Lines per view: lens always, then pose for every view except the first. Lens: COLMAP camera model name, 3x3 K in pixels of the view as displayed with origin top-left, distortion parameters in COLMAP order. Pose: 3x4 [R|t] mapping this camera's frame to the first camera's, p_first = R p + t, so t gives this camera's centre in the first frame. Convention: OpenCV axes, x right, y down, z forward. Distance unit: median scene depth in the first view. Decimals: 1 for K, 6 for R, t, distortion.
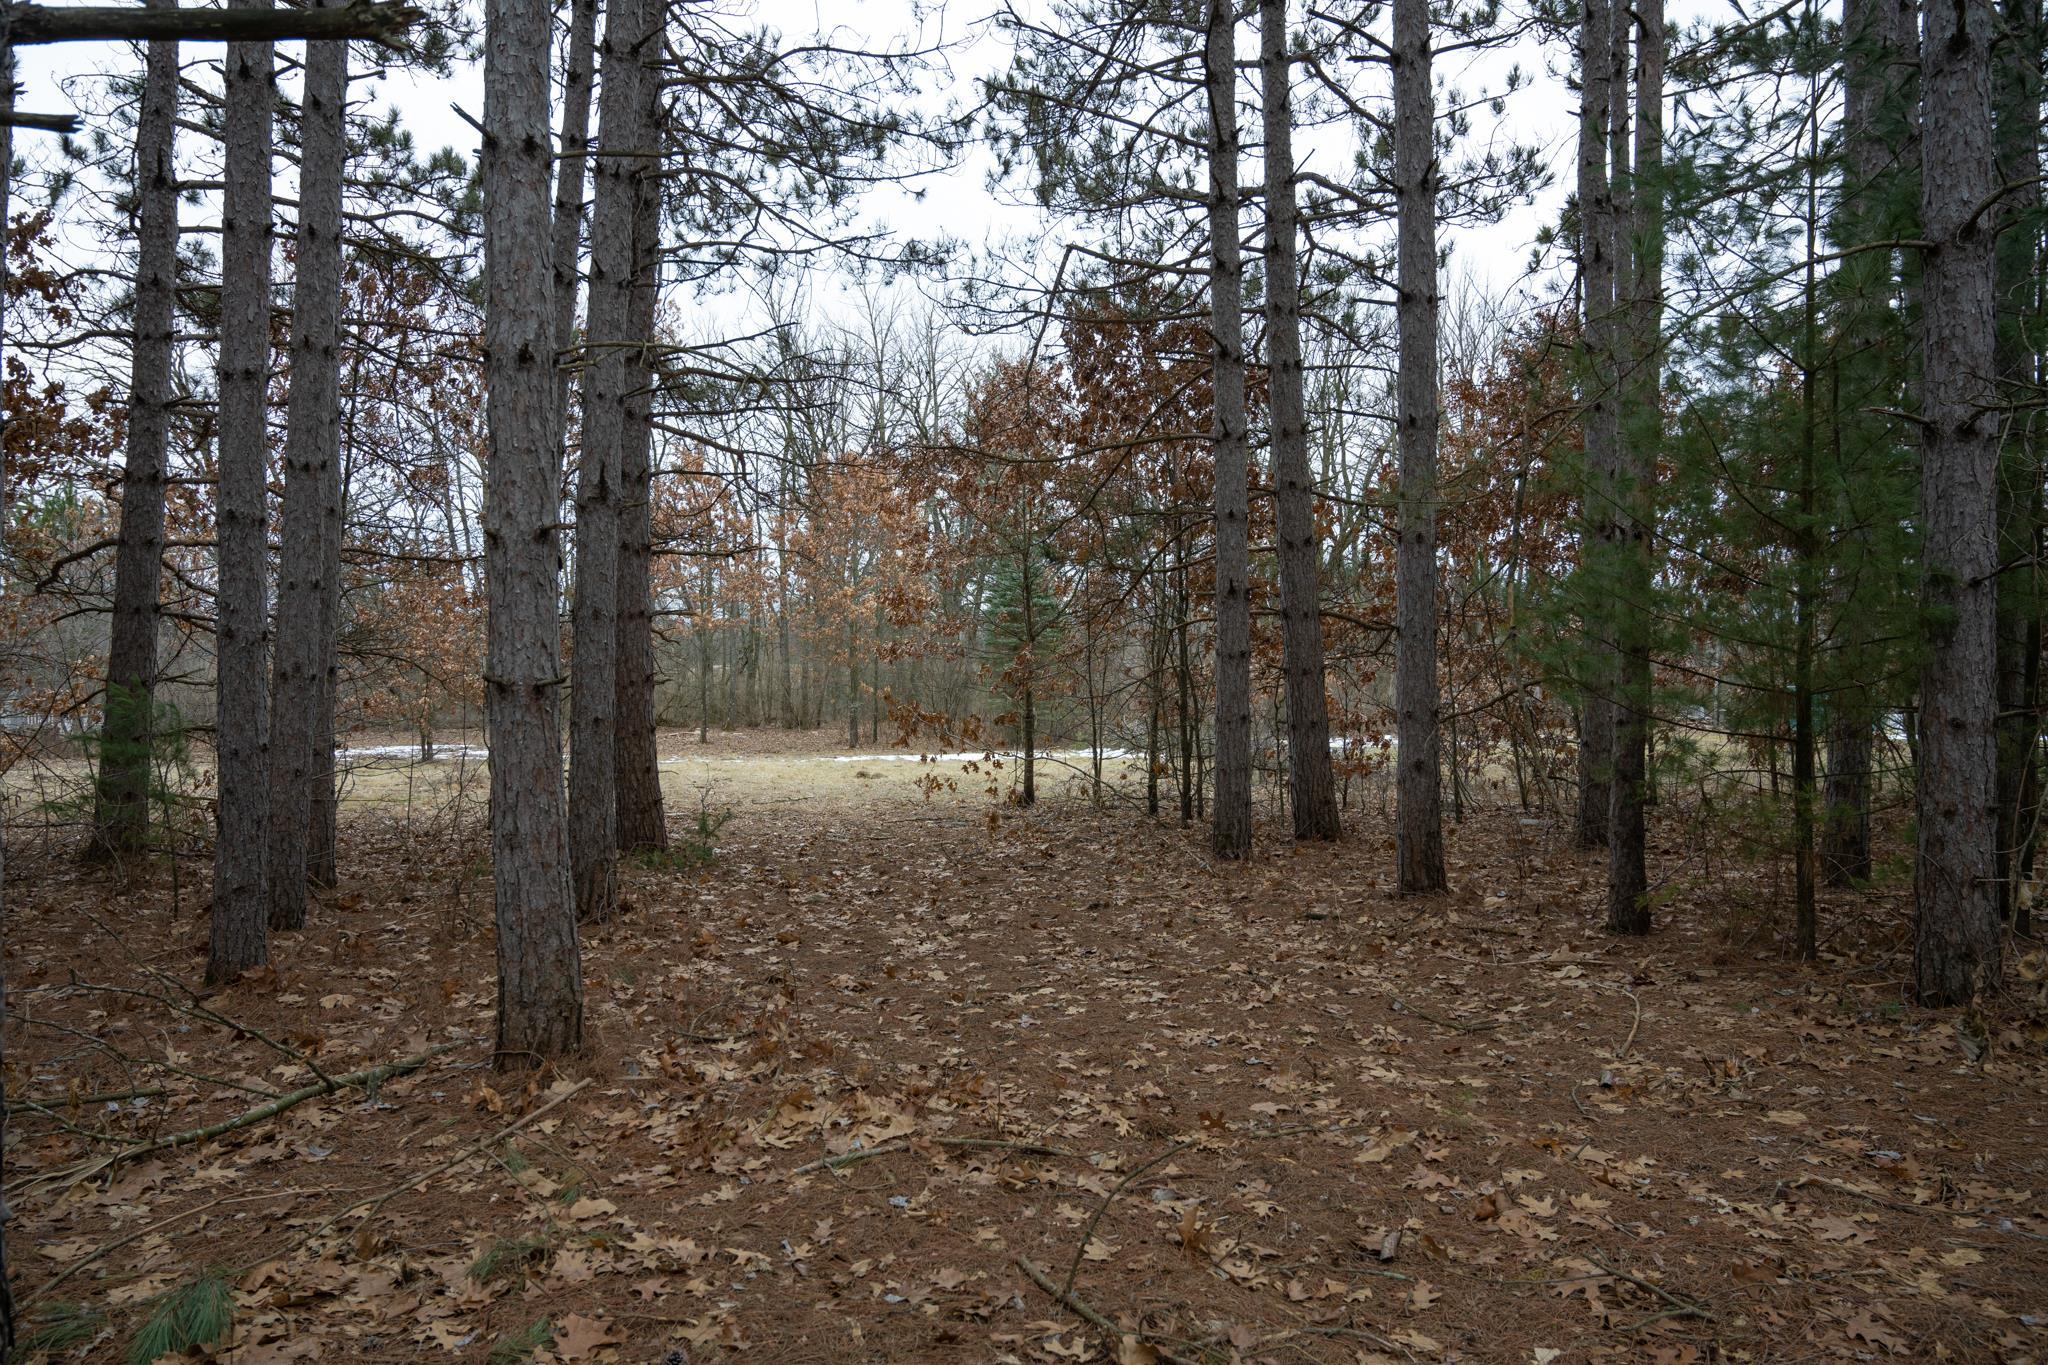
lens RADIAL K [[1376.2, 0, 1032.0], [0, 1376.2, 685.6], [0, 0, 1]] dist [-0.008683, 0.003359]
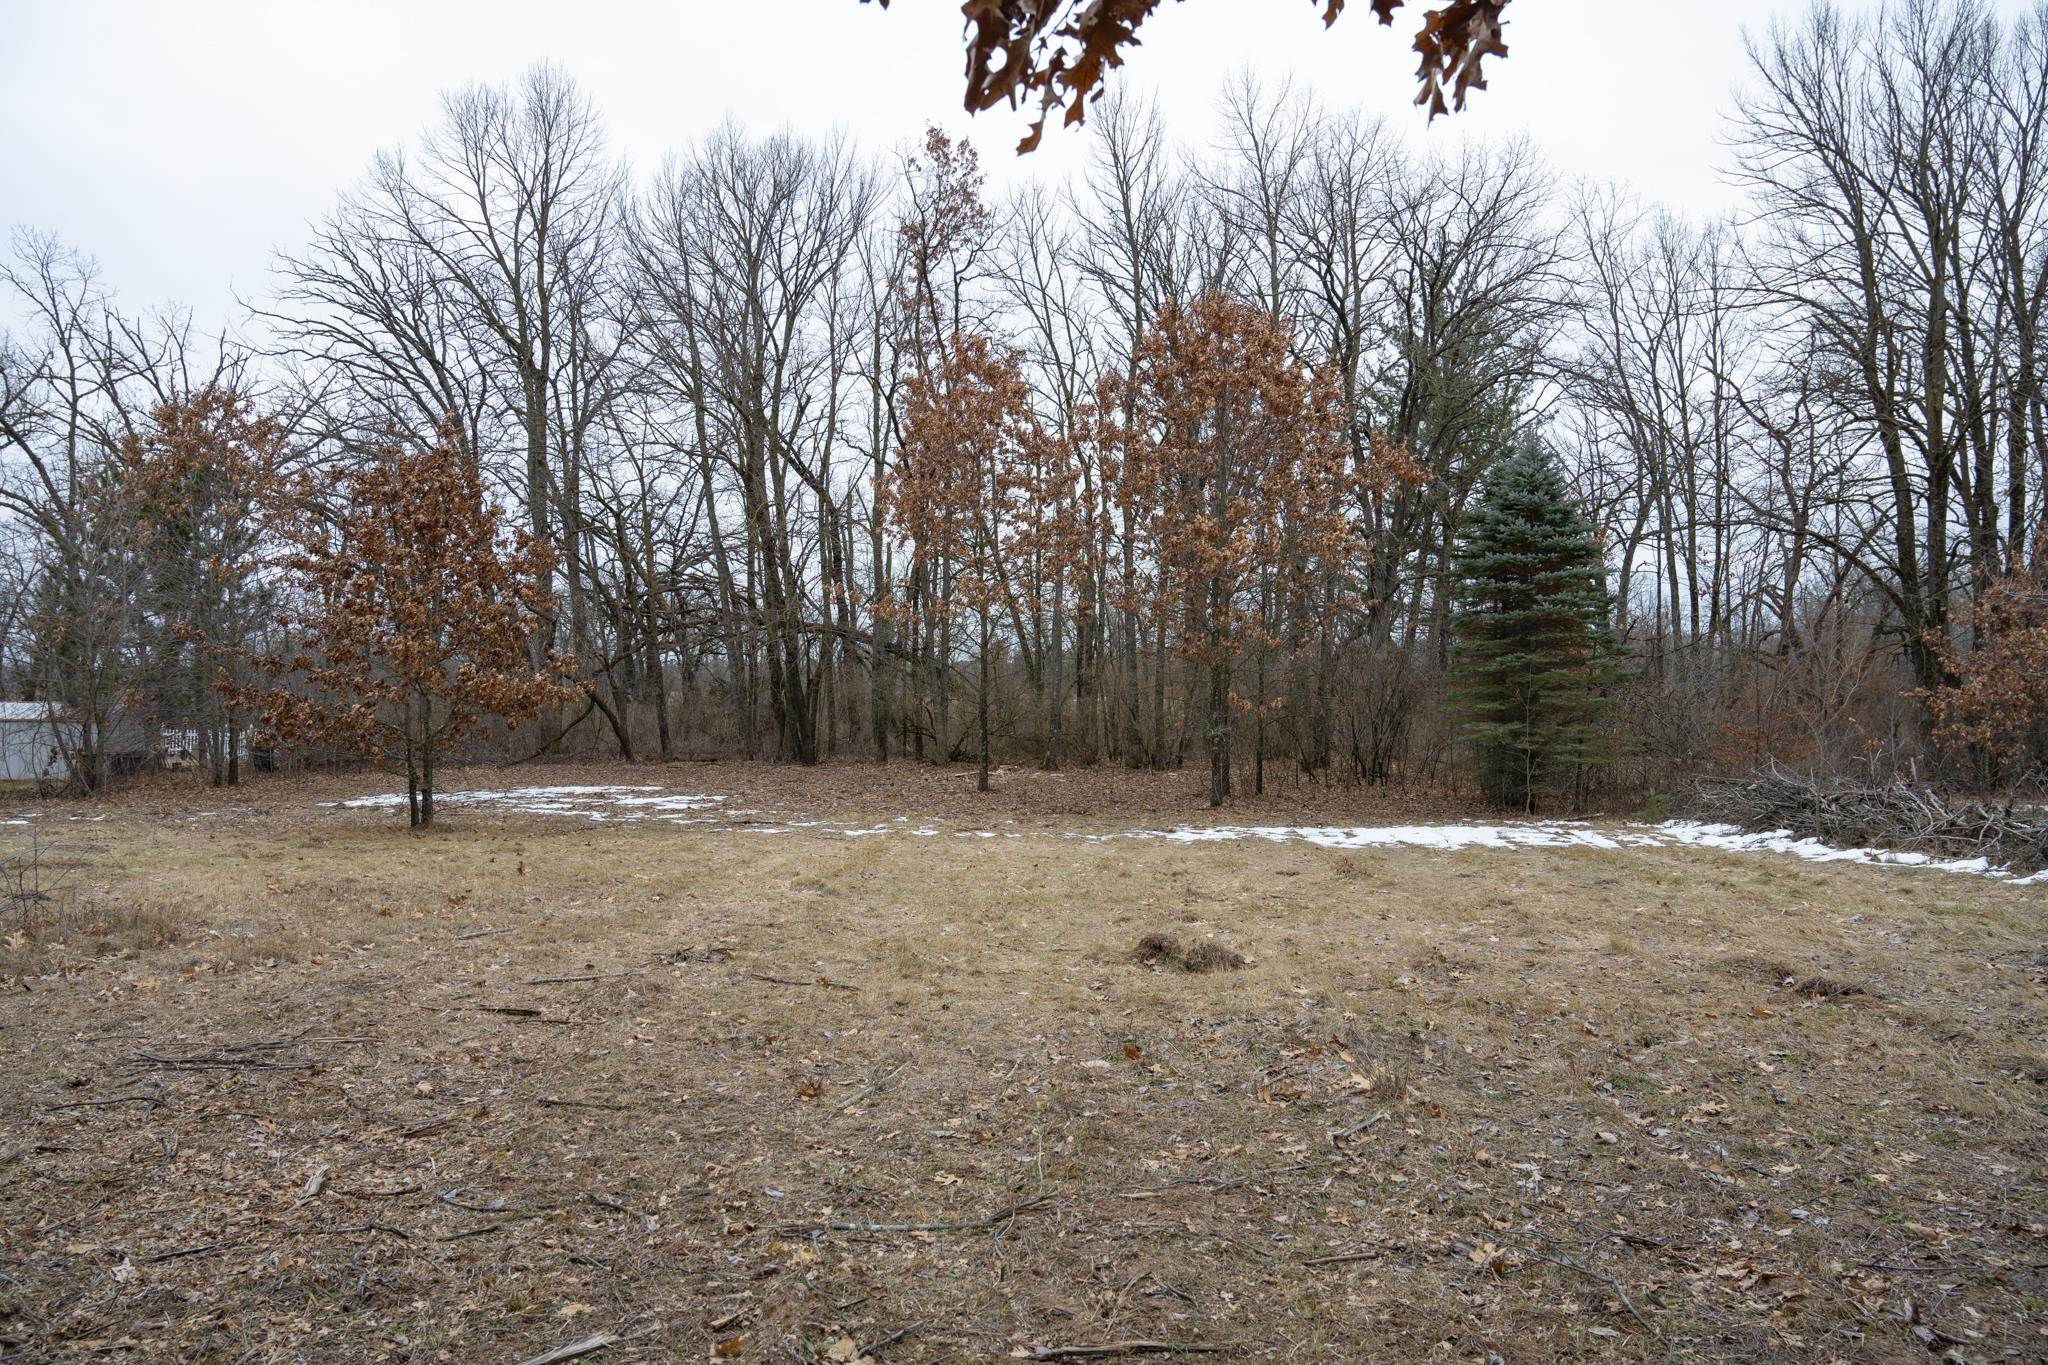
lens RADIAL K [[1376.2, 0, 1026.8], [0, 1376.2, 696.5], [0, 0, 1]] dist [-0.008683, 0.003359]
pose [[0.956941, -0.000376, -0.290281, -0.119634], [-0.004521, 0.999859, -0.016198, 0.027948], [0.290246, 0.016813, 0.956804, 1.313147]]
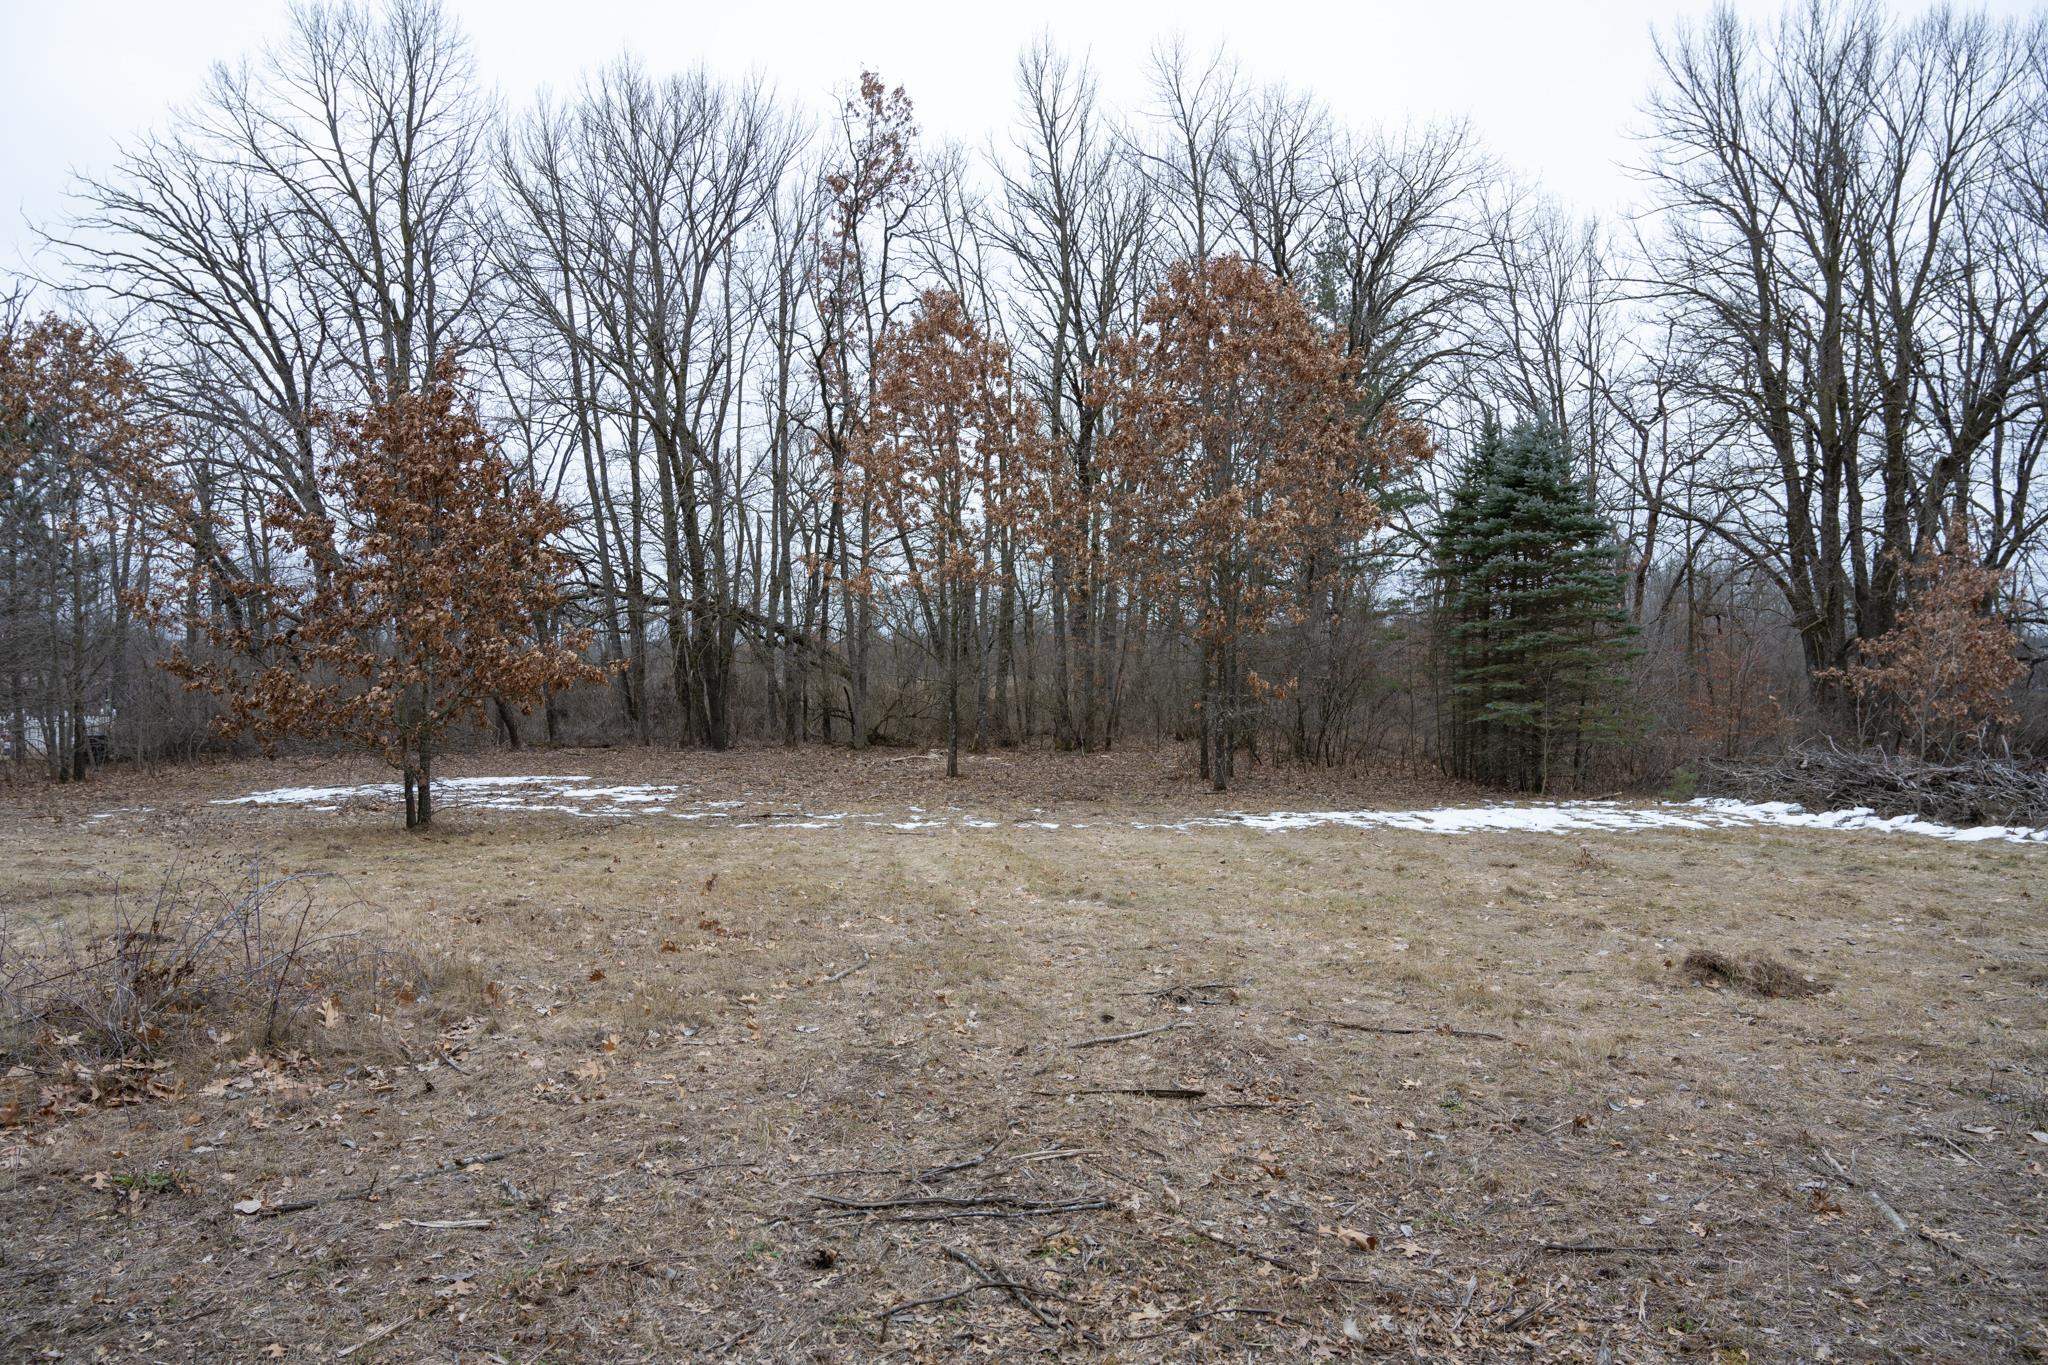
lens RADIAL K [[1376.2, 0, 1014.6], [0, 1376.2, 685.2], [0, 0, 1]] dist [-0.008683, 0.003359]
pose [[0.988876, -0.000236, -0.148740, -0.408193], [-0.001478, 0.999934, -0.011415, 0.029540], [0.148733, 0.011508, 0.988810, 1.363378]]
